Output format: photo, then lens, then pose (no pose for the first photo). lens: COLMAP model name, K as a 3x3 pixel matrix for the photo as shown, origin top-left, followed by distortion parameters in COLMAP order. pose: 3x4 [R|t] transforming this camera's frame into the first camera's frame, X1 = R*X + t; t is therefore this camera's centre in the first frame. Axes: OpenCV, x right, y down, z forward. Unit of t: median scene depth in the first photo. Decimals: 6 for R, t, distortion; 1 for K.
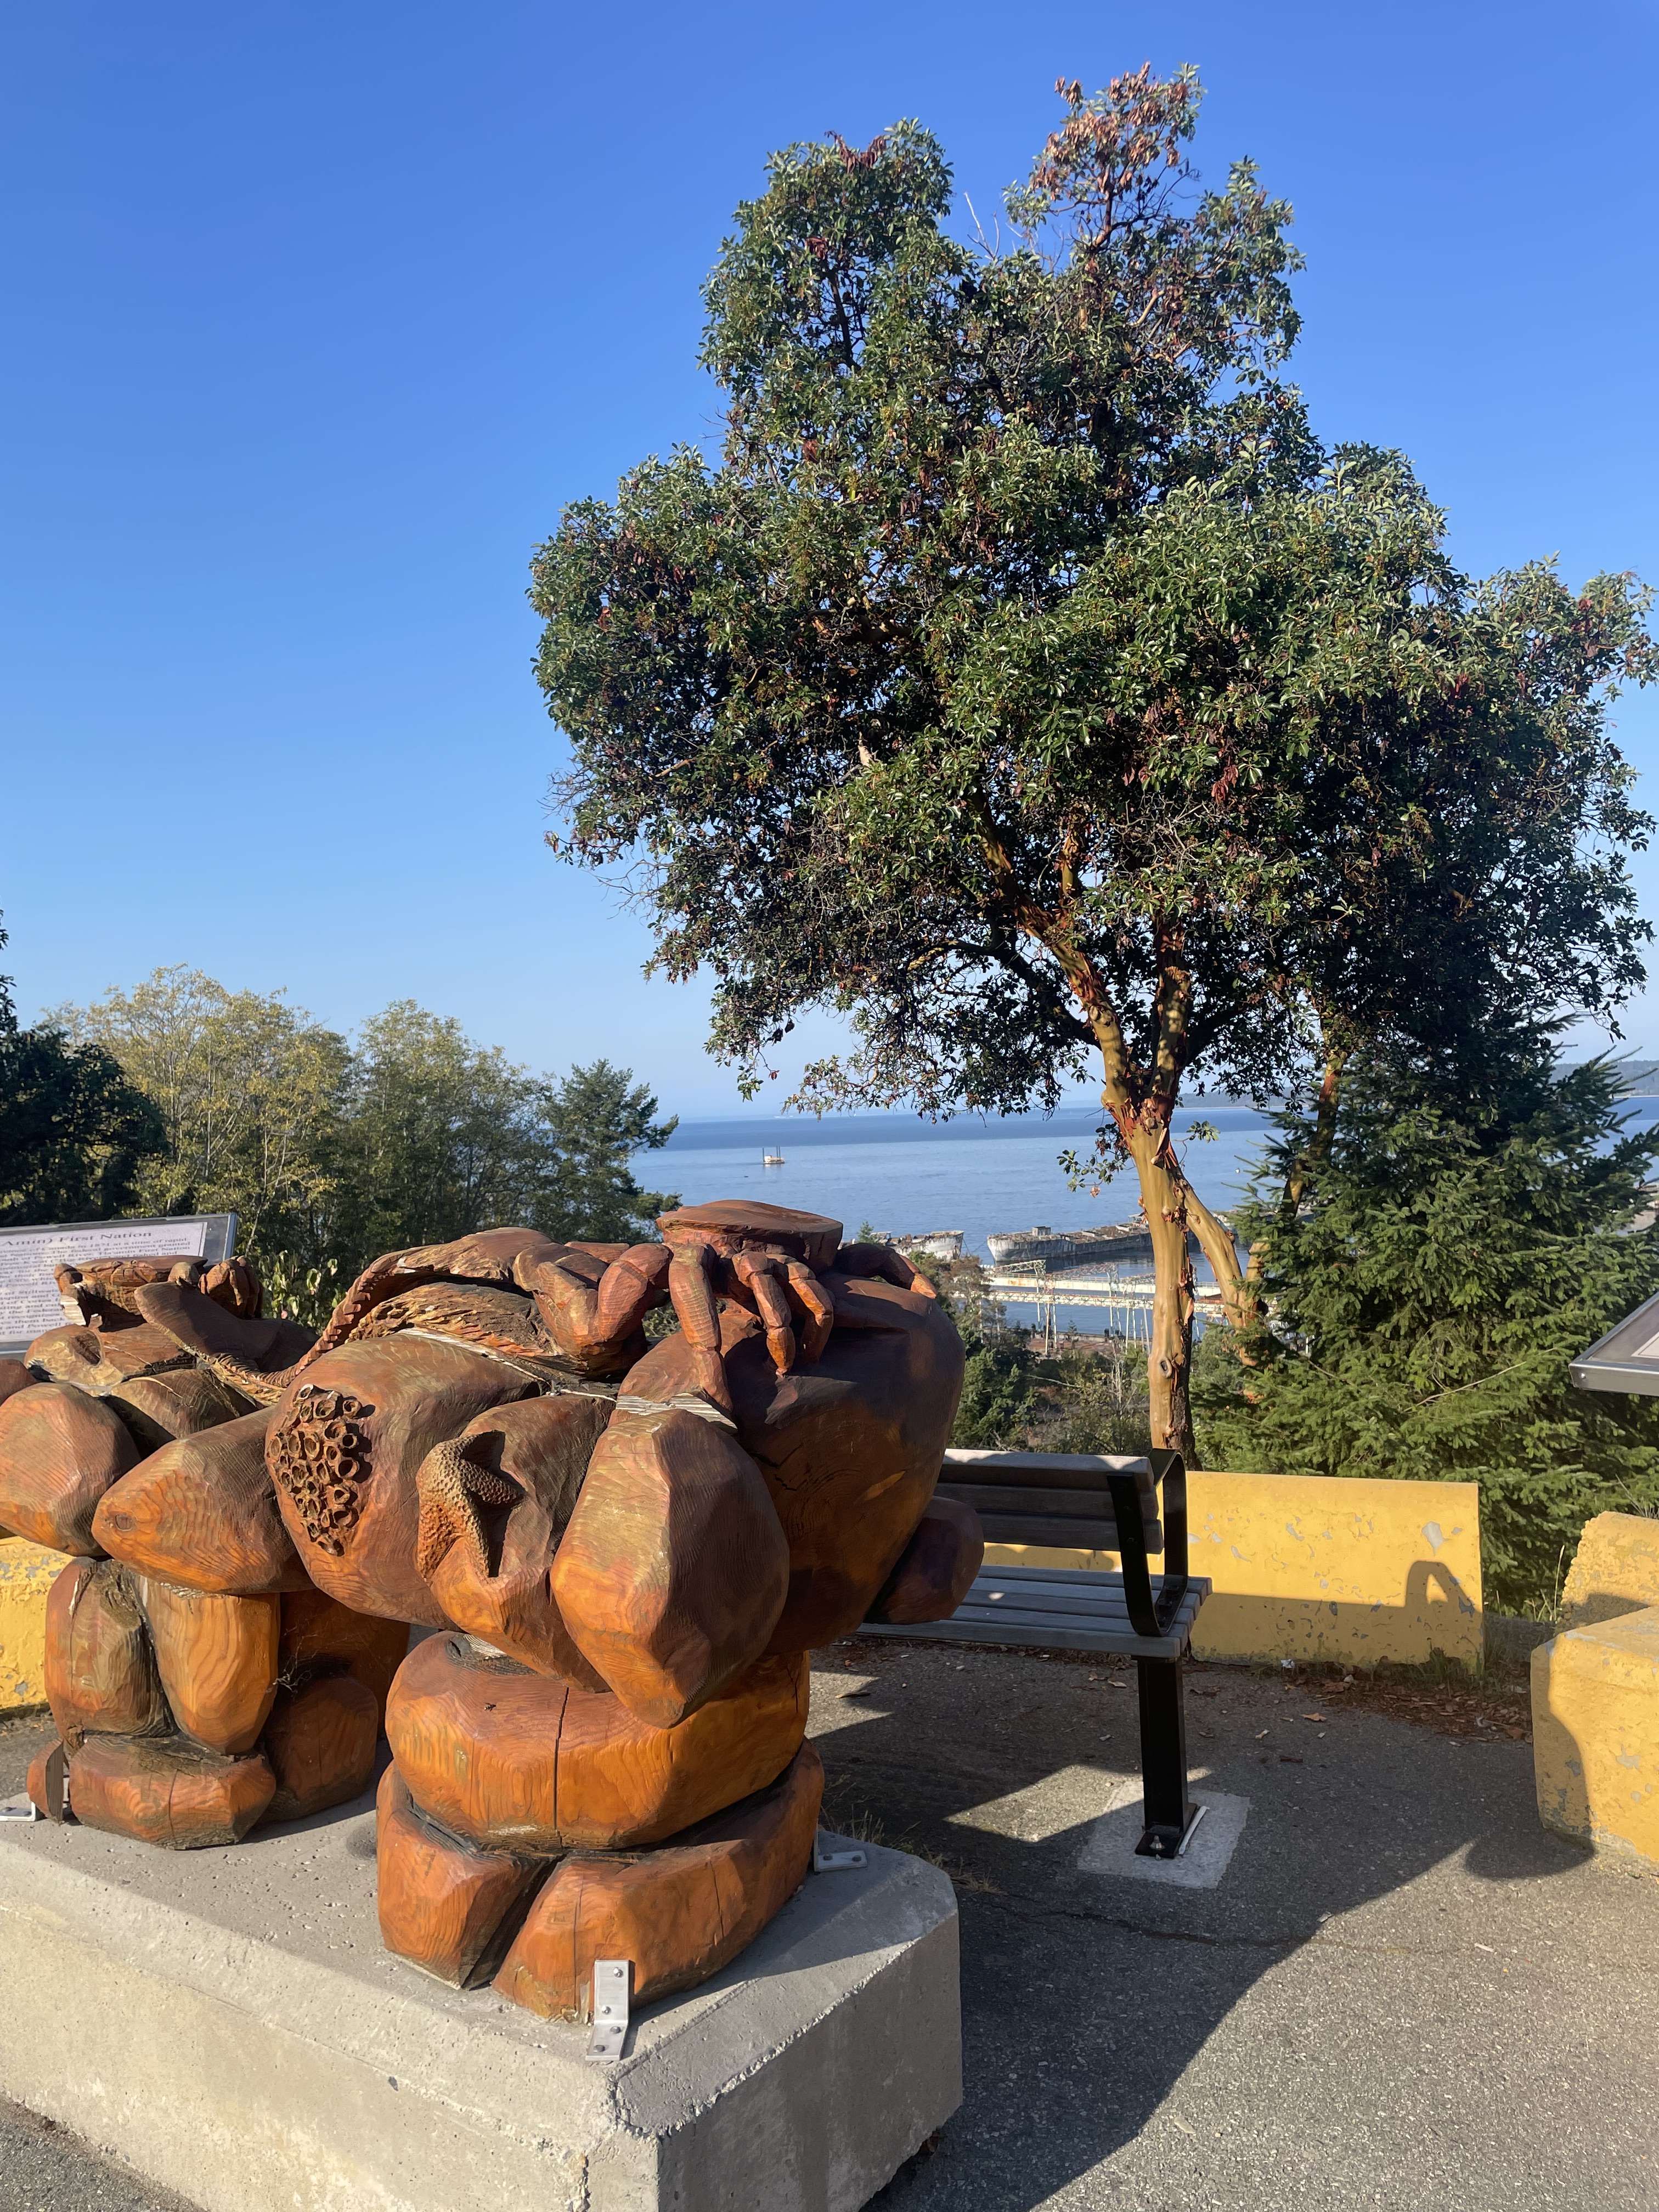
lens RADIAL K [[1696.2, 0, 831.4], [0, 1696.2, 1083.3], [0, 0, 1]] dist [0.108656, -0.157378]
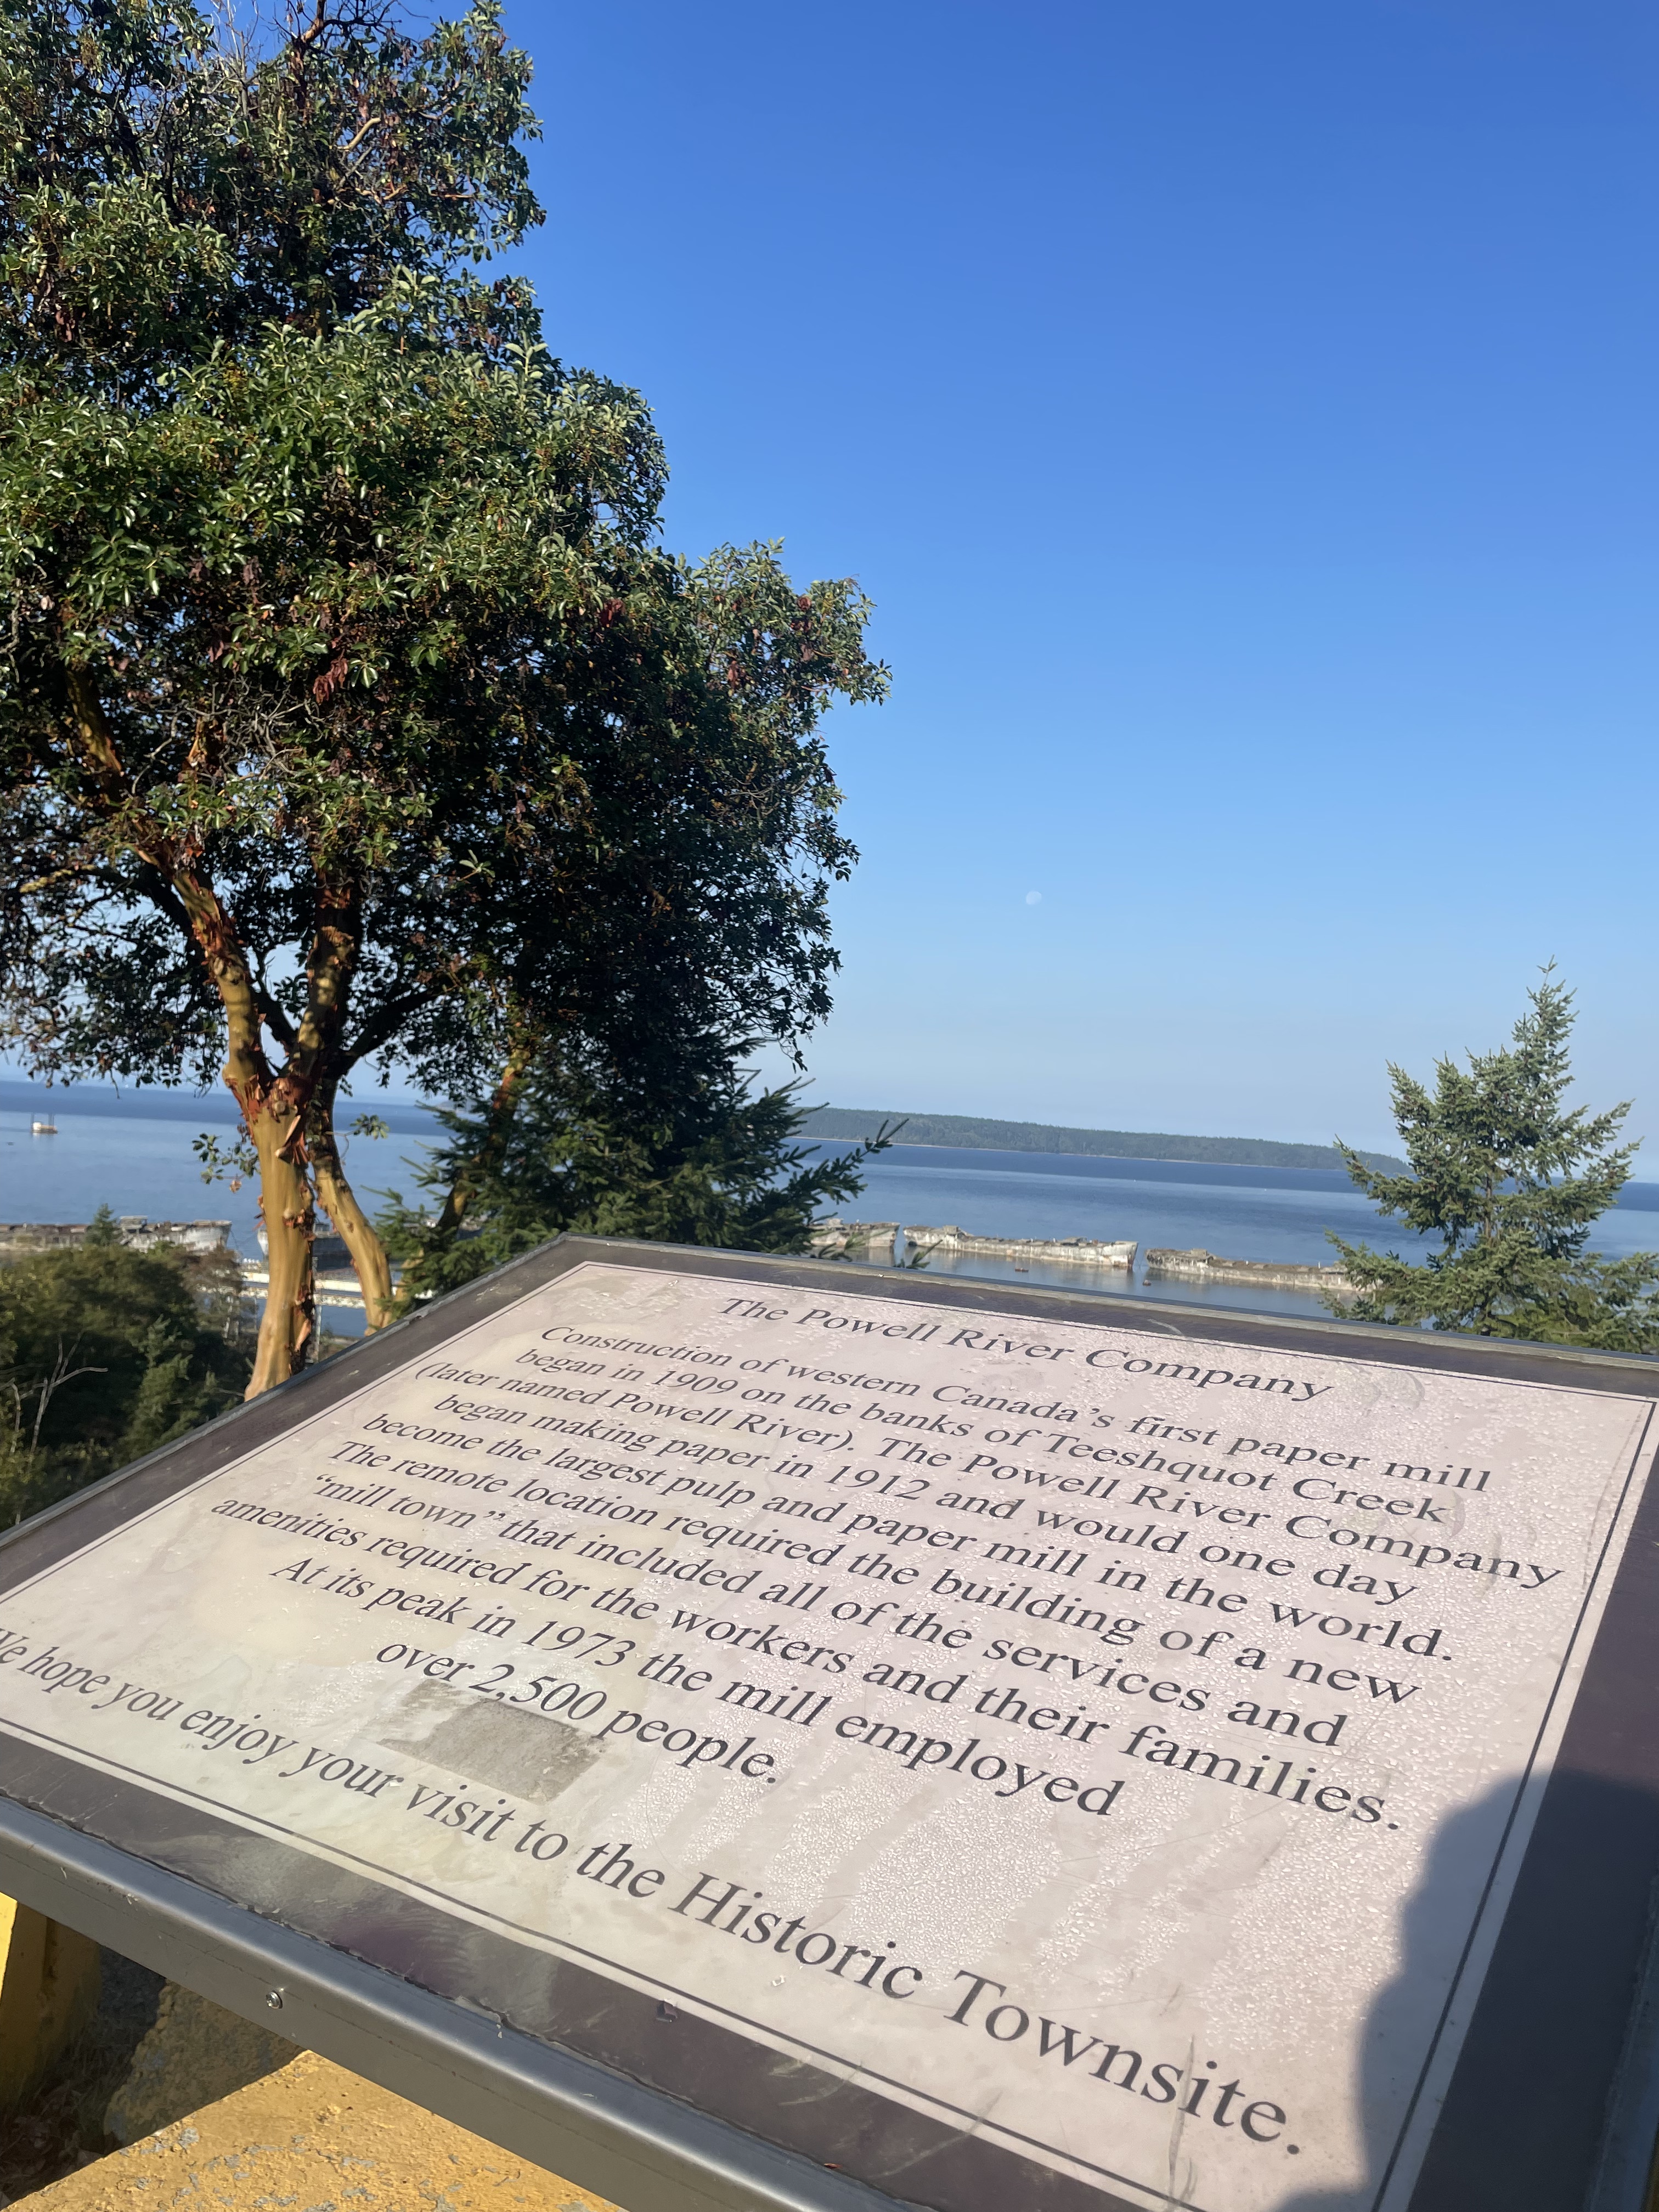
lens RADIAL K [[1696.2, 0, 831.4], [0, 1696.2, 1083.3], [0, 0, 1]] dist [0.108656, -0.157378]
pose [[0.914962, 0.106722, 0.389172, 0.105637], [-0.105360, 0.994122, -0.024910, 0.003766], [-0.389543, -0.018212, 0.920828, 0.121547]]
